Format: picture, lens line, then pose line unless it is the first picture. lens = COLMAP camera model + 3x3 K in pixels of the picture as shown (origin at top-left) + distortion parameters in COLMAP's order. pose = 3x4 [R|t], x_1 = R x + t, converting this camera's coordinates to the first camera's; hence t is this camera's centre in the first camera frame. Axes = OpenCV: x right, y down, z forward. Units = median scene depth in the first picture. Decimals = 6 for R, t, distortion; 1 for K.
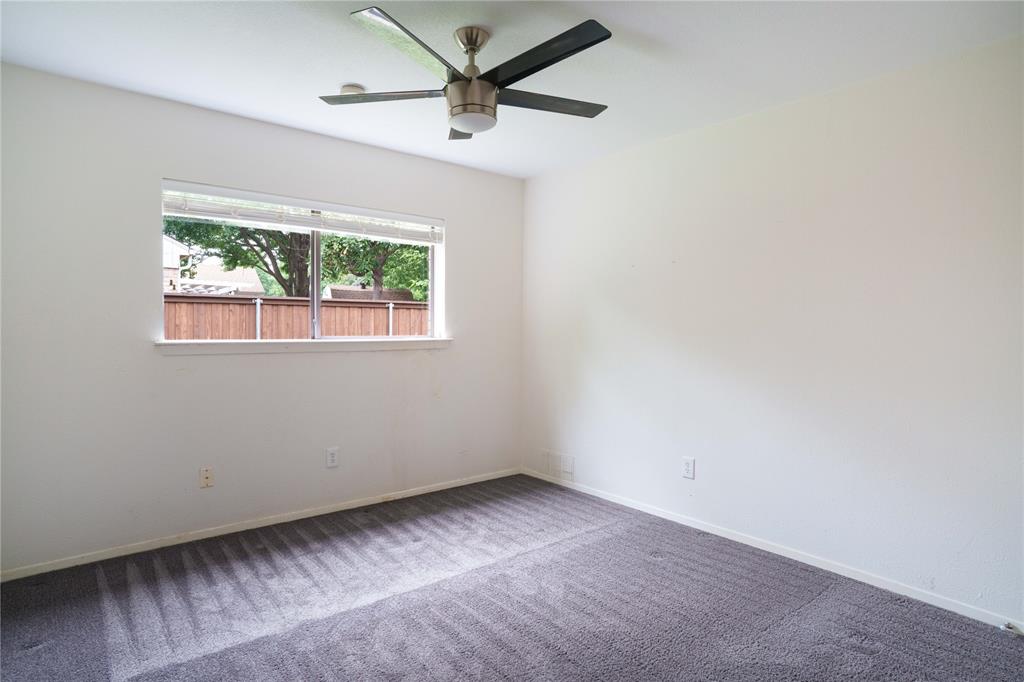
lens RADIAL K [[584.4, 0, 511.2], [0, 584.4, 340.9], [0, 0, 1]] dist [0.005742, 0.000594]
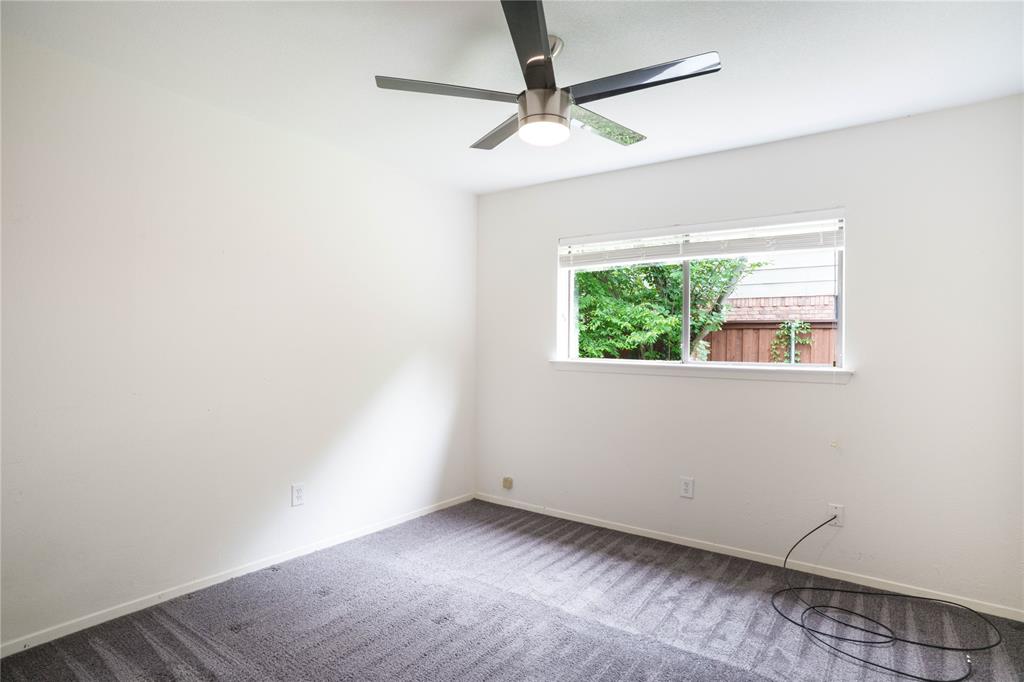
lens RADIAL K [[584.4, 0, 511.3], [0, 584.4, 341.0], [0, 0, 1]] dist [0.005742, 0.000594]
pose [[0.235749, -0.012454, -0.971734, 0.555585], [-0.033826, 0.999207, -0.021012, -0.009818], [0.971225, 0.037823, 0.235141, 0.475953]]
